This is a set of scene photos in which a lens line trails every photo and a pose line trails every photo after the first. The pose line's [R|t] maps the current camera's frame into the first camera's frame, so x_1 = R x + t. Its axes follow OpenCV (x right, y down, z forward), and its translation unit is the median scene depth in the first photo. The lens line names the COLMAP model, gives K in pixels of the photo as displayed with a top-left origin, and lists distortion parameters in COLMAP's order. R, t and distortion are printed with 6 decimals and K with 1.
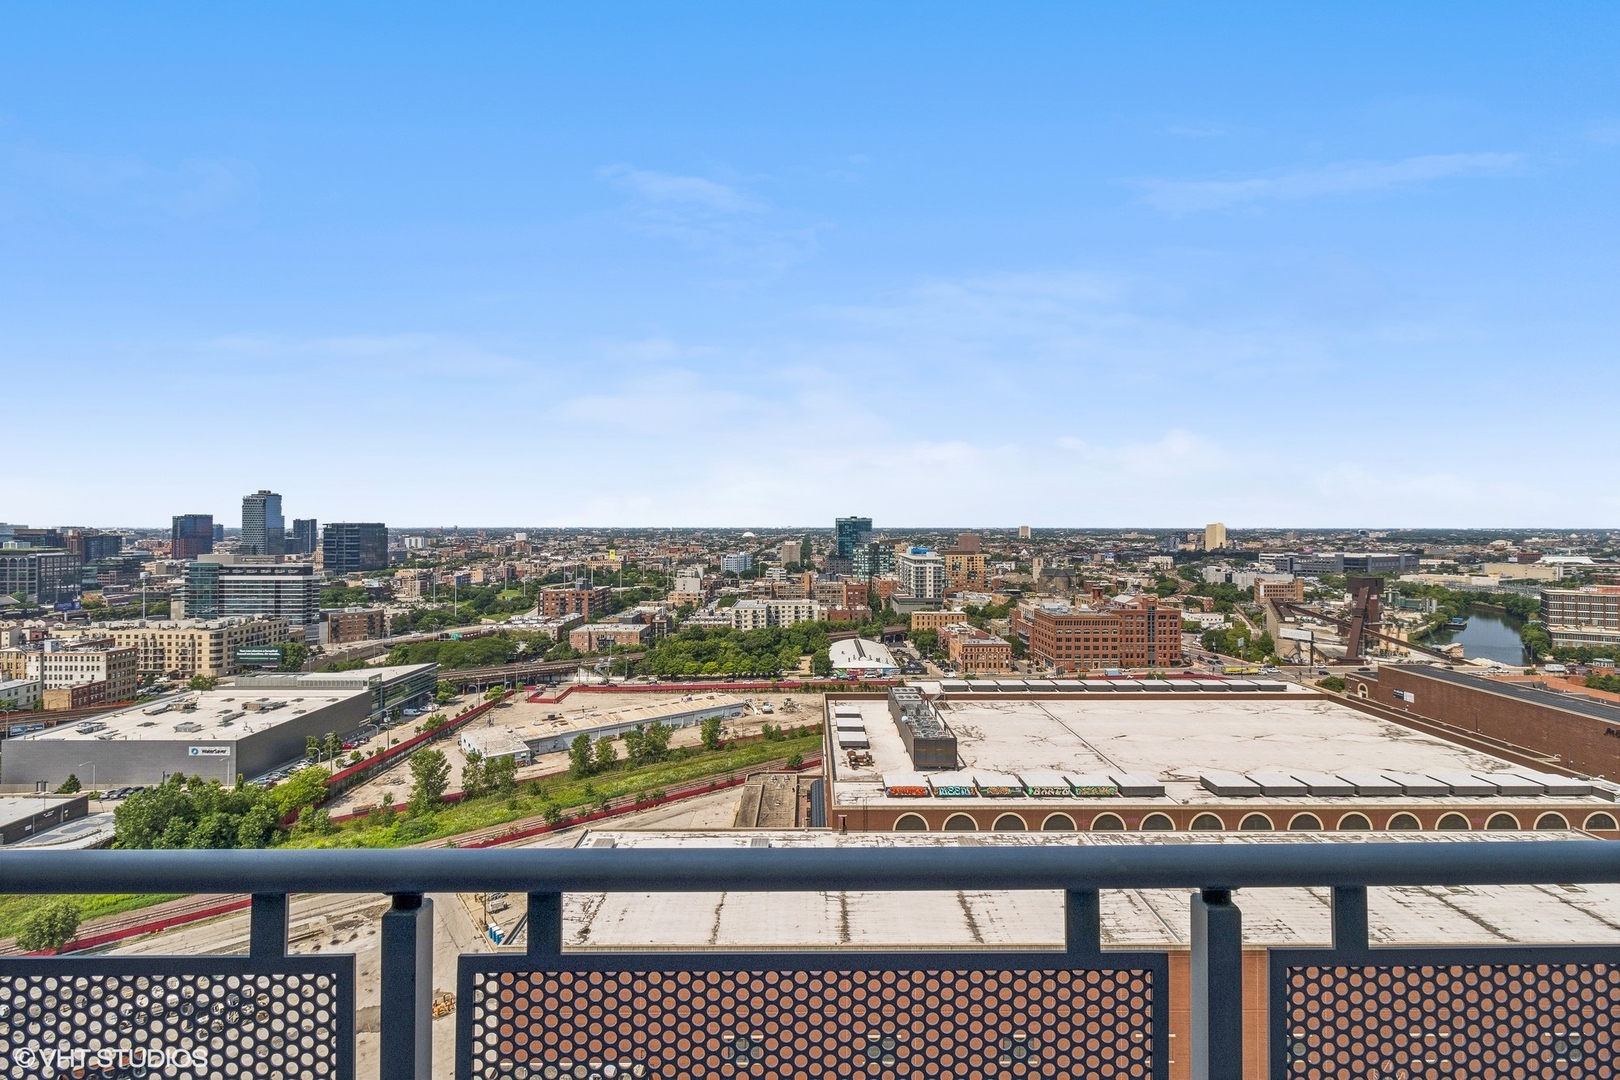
lens RADIAL K [[750.7, 0, 822.5], [0, 750.7, 530.4], [0, 0, 1]] dist [0.006740, -0.001640]
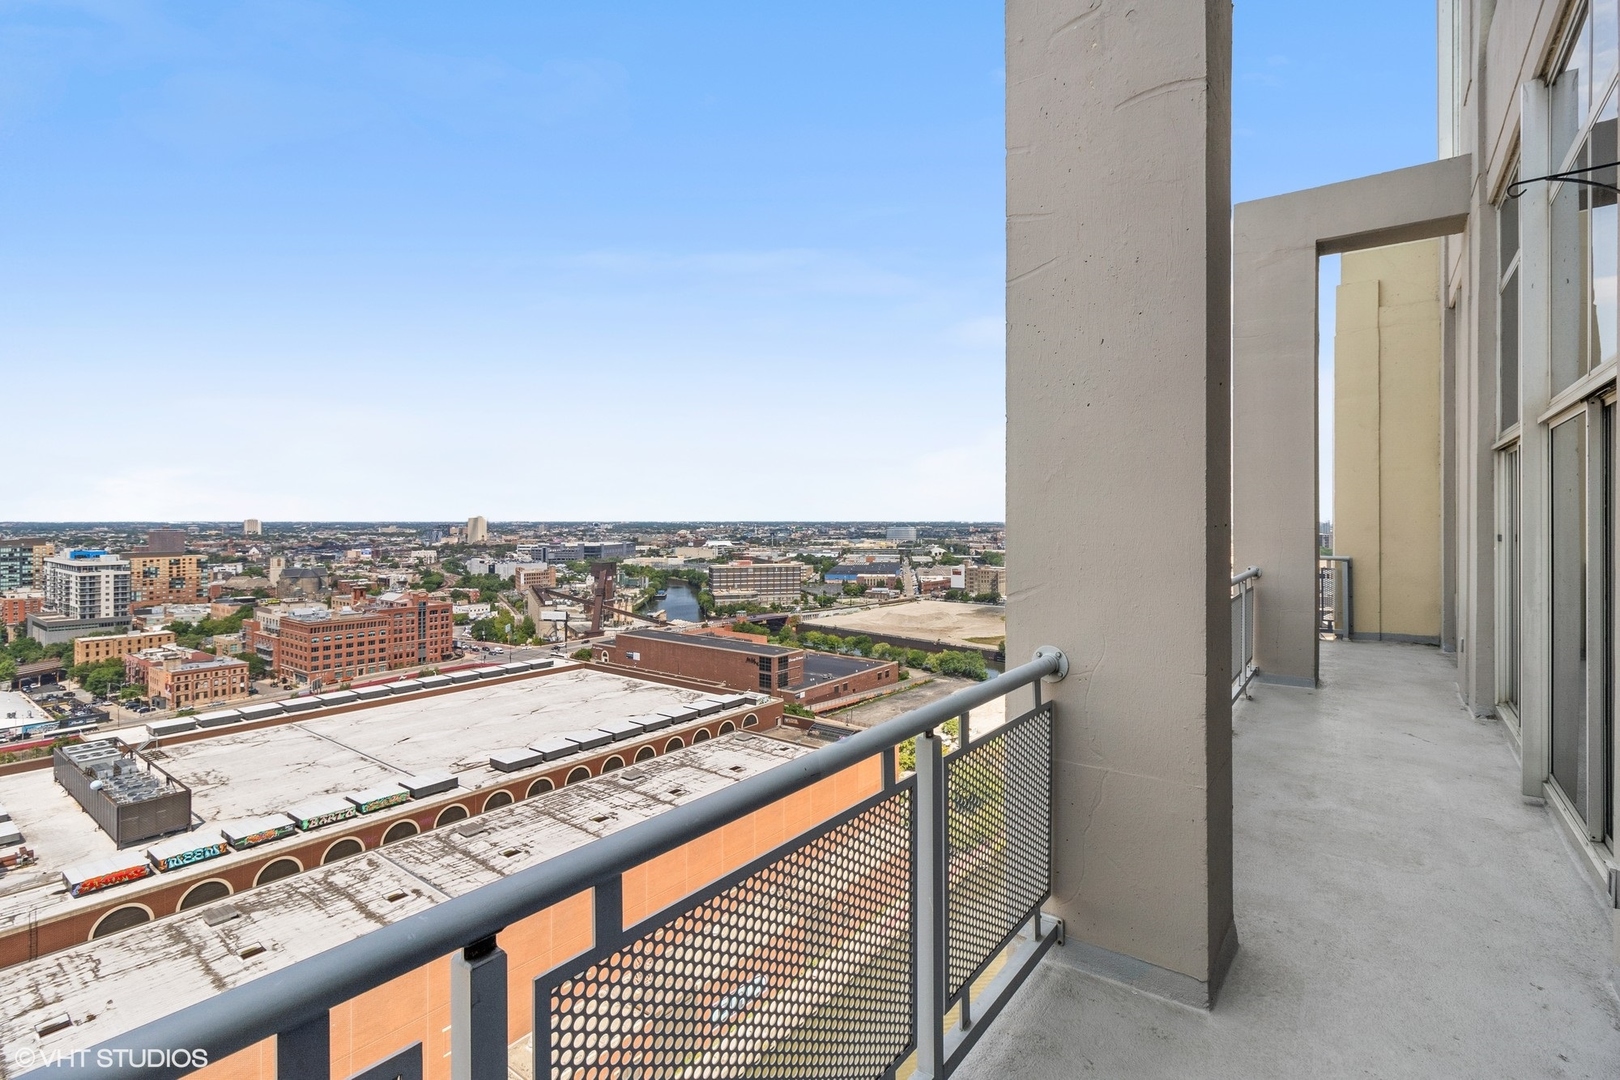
lens RADIAL K [[750.7, 0, 820.6], [0, 750.7, 520.6], [0, 0, 1]] dist [0.006740, -0.001640]
pose [[0.607903, -0.000711, 0.794011, -5.403480], [0.004066, 0.999989, -0.002218, -0.004562], [-0.794001, 0.004577, 0.607900, -0.271666]]
